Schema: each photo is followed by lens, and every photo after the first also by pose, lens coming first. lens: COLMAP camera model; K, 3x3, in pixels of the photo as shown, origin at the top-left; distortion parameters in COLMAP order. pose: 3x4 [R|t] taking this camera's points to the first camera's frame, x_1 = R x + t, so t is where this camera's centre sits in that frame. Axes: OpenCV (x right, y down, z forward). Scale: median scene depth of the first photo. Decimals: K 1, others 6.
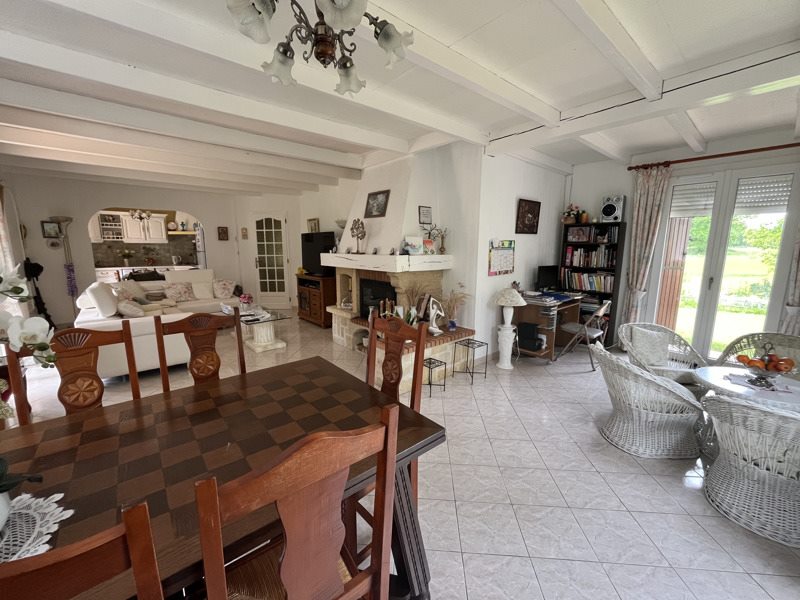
lens RADIAL K [[323.3, 0, 398.0], [0, 323.3, 300.8], [0, 0, 1]] dist [-0.001519, -0.000113]
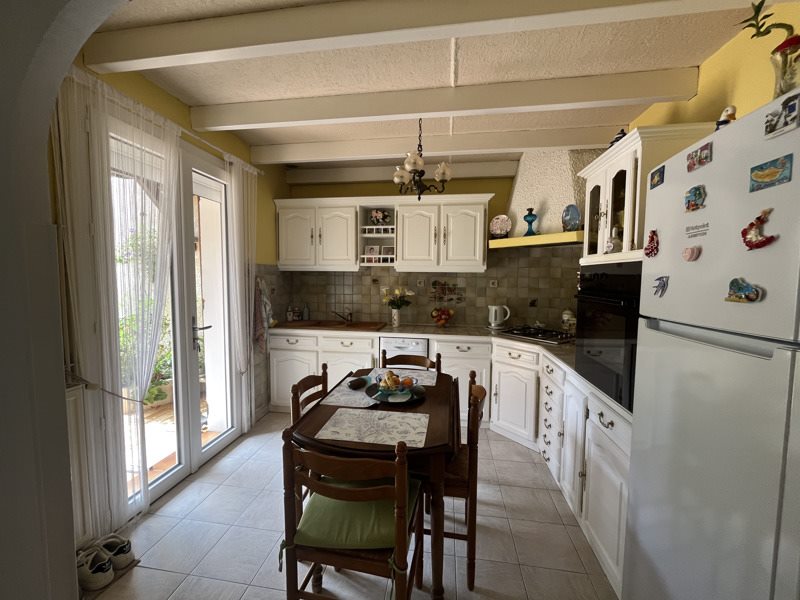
lens RADIAL K [[323.3, 0, 399.5], [0, 323.3, 300.3], [0, 0, 1]] dist [-0.001519, -0.000113]
pose [[0.654866, 0.054689, -0.753763, -0.503092], [-0.136781, 0.989484, -0.047043, -0.117806], [0.743264, 0.133907, 0.655460, 0.699507]]
